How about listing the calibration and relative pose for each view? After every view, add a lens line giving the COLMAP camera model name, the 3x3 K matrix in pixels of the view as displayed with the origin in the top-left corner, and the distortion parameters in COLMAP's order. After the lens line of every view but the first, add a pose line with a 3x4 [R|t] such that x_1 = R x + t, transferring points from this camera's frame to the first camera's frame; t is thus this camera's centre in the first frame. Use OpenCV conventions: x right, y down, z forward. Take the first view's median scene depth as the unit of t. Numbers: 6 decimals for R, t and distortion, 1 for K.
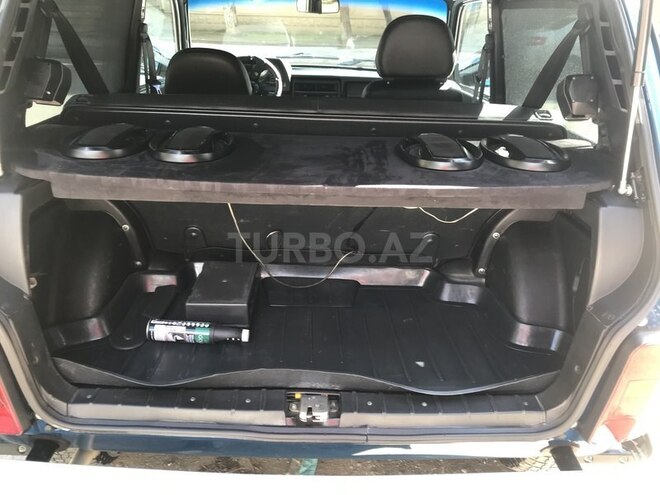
lens RADIAL K [[546.1, 0, 329.4], [0, 546.1, 237.8], [0, 0, 1]] dist [0.002193, 0.000813]
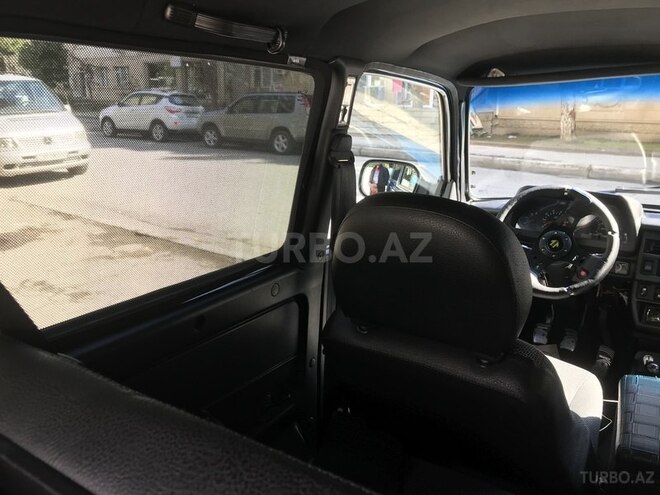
lens RADIAL K [[546.1, 0, 329.4], [0, 546.1, 237.8], [0, 0, 1]] dist [0.002193, 0.000813]
pose [[0.839515, 0.121222, -0.529641, -0.038792], [-0.211771, 0.970707, -0.113499, -0.150319], [0.500368, 0.207446, 0.840594, 0.370017]]
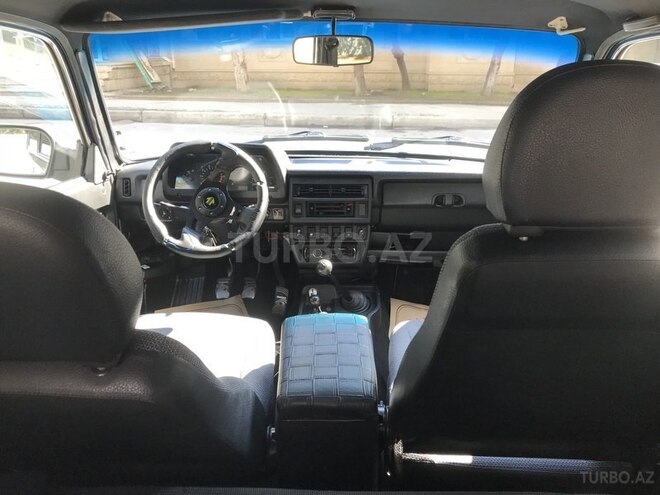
lens RADIAL K [[538.7, 0, 330.0], [0, 538.7, 247.5], [0, 0, 1]] dist [0.002277, -0.006128]
pose [[0.999613, -0.011158, -0.025471, -0.010406], [0.009371, 0.997556, -0.069240, -0.170797], [0.026181, 0.068974, 0.997275, 0.423994]]
